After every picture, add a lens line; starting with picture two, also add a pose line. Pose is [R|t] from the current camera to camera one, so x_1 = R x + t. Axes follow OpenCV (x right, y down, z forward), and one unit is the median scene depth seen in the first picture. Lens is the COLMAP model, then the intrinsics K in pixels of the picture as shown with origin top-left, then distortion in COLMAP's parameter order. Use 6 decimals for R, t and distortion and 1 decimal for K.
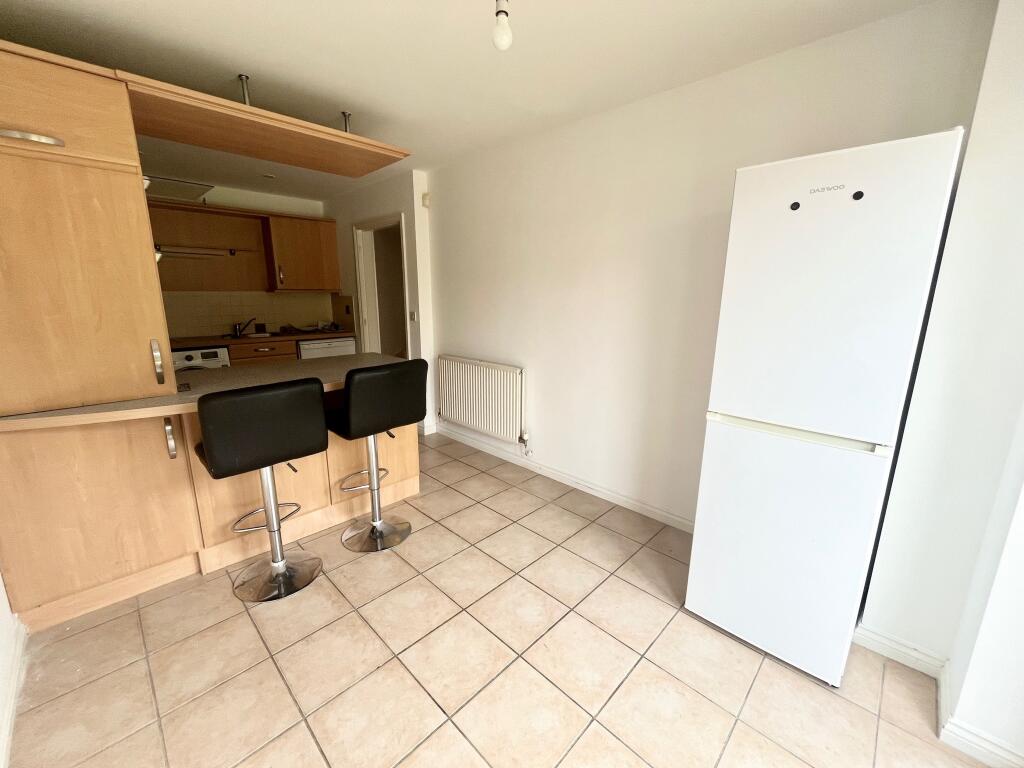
lens RADIAL K [[414.1, 0, 508.7], [0, 414.1, 385.5], [0, 0, 1]] dist [-0.003064, -0.000835]
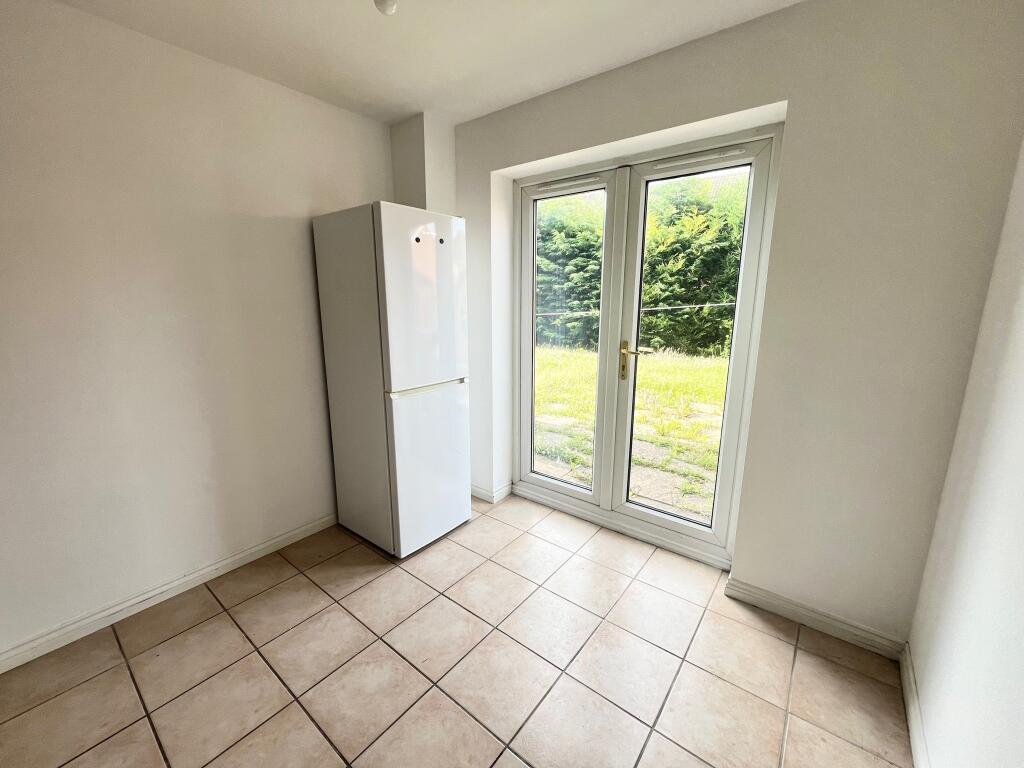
lens RADIAL K [[414.1, 0, 509.3], [0, 414.1, 381.1], [0, 0, 1]] dist [-0.003064, -0.000835]
pose [[-0.105882, -0.197386, 0.974591, -0.604918], [0.229642, 0.948753, 0.217101, -0.124586], [-0.967499, 0.246794, -0.055128, 0.571480]]
